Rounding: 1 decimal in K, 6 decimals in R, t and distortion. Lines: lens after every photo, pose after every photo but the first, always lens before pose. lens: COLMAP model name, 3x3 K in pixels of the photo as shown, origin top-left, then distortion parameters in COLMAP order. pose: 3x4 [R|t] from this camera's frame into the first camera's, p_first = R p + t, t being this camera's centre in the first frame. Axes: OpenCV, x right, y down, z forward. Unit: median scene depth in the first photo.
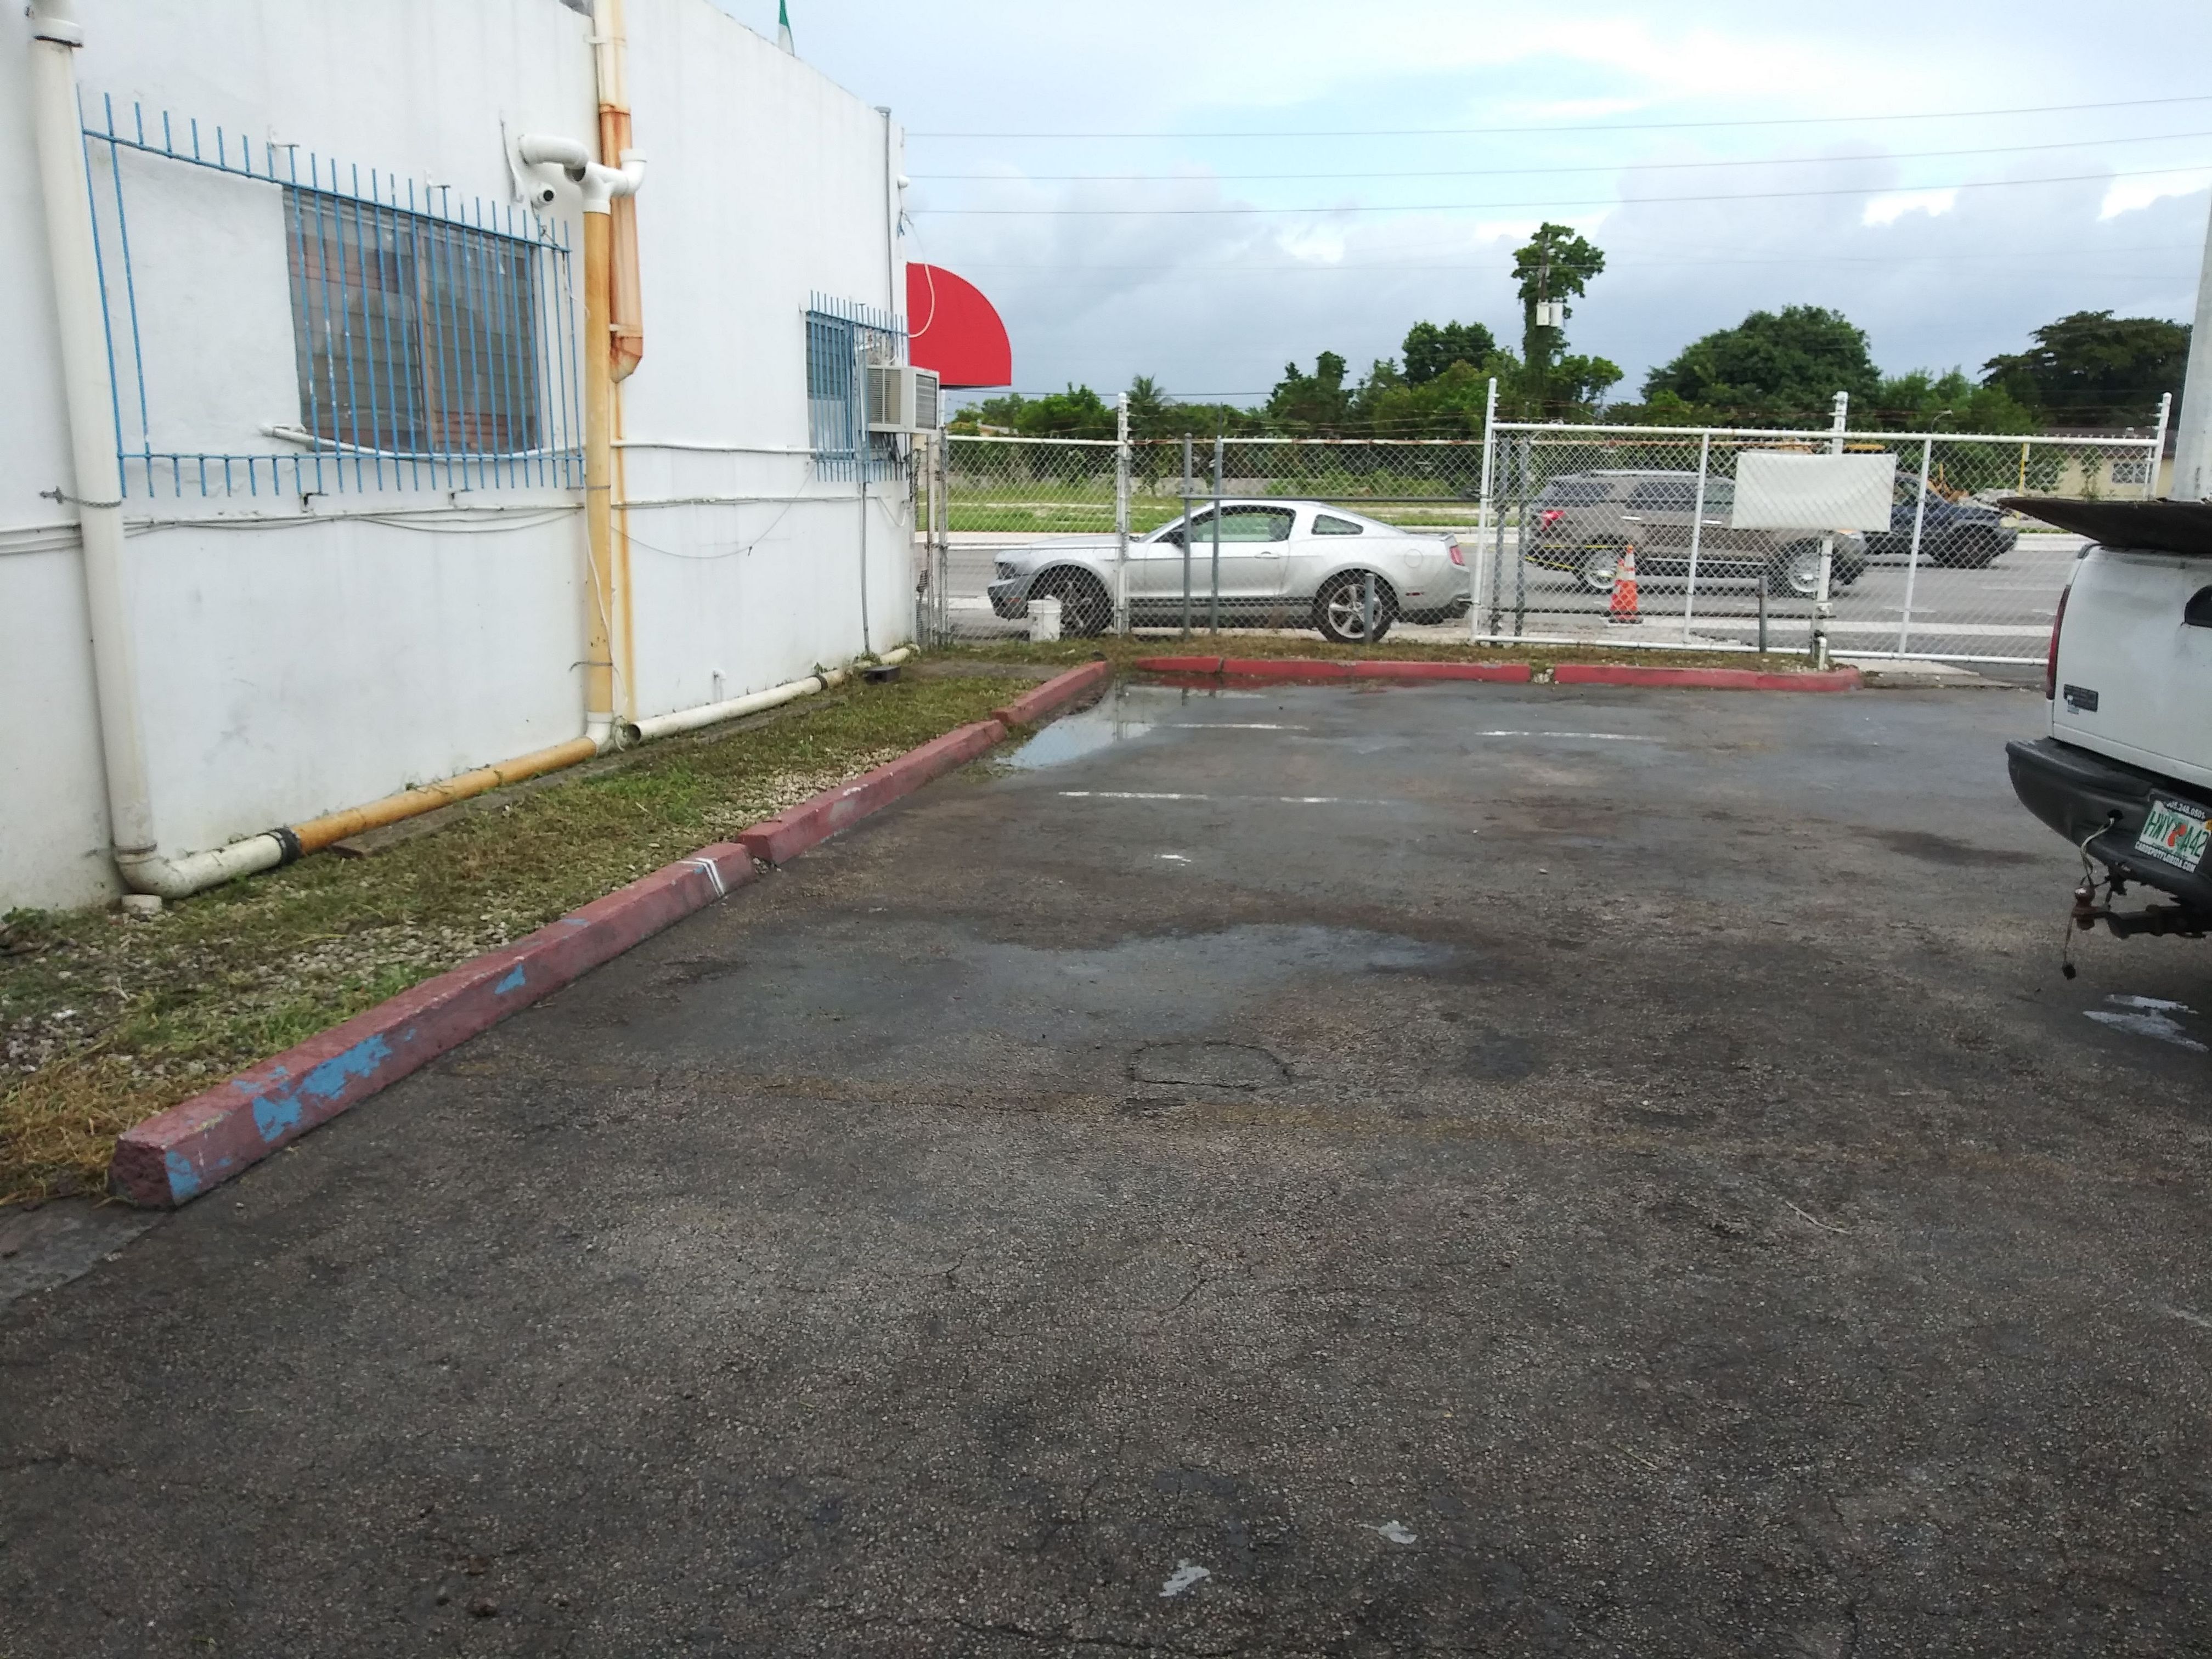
lens RADIAL K [[1708.5, 0, 1140.0], [0, 1708.5, 805.3], [0, 0, 1]] dist [0.035242, -0.078203]
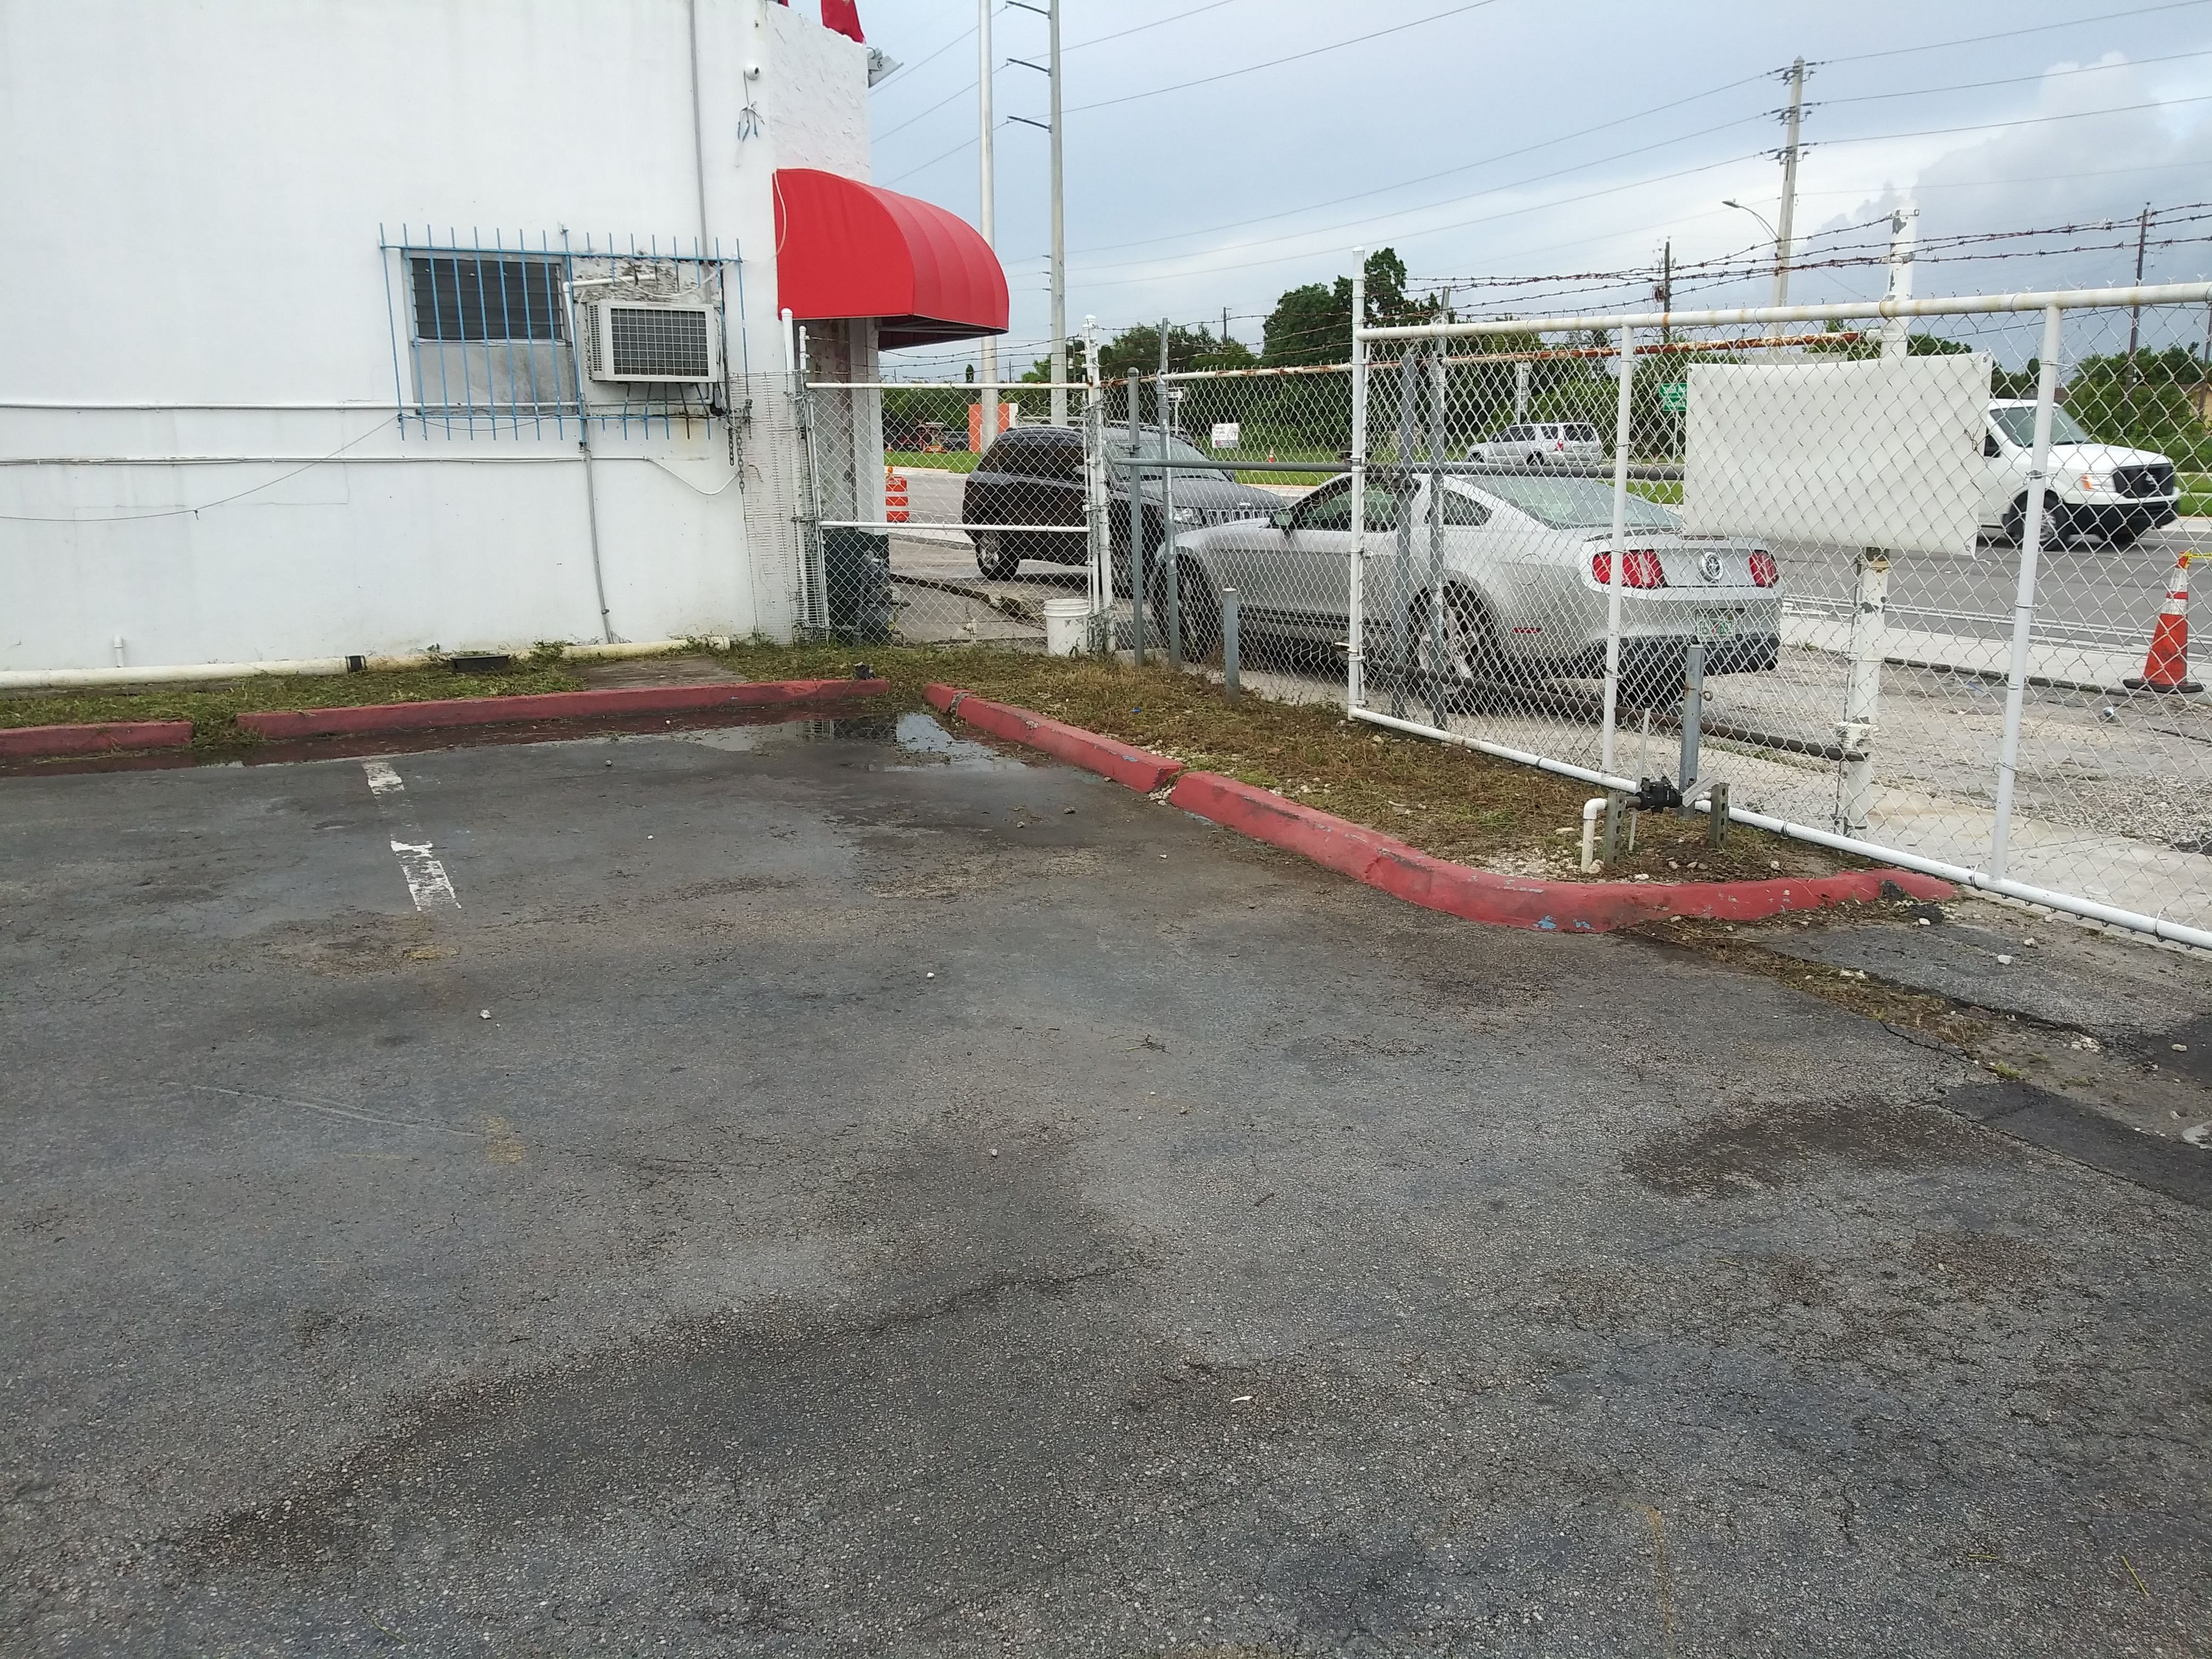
lens RADIAL K [[1708.5, 0, 1121.3], [0, 1708.5, 831.5], [0, 0, 1]] dist [0.035242, -0.078203]
pose [[0.614233, 0.169077, -0.770799, 0.640561], [-0.145801, 0.984276, 0.099717, -0.110699], [0.775538, 0.051134, 0.629226, 0.621669]]
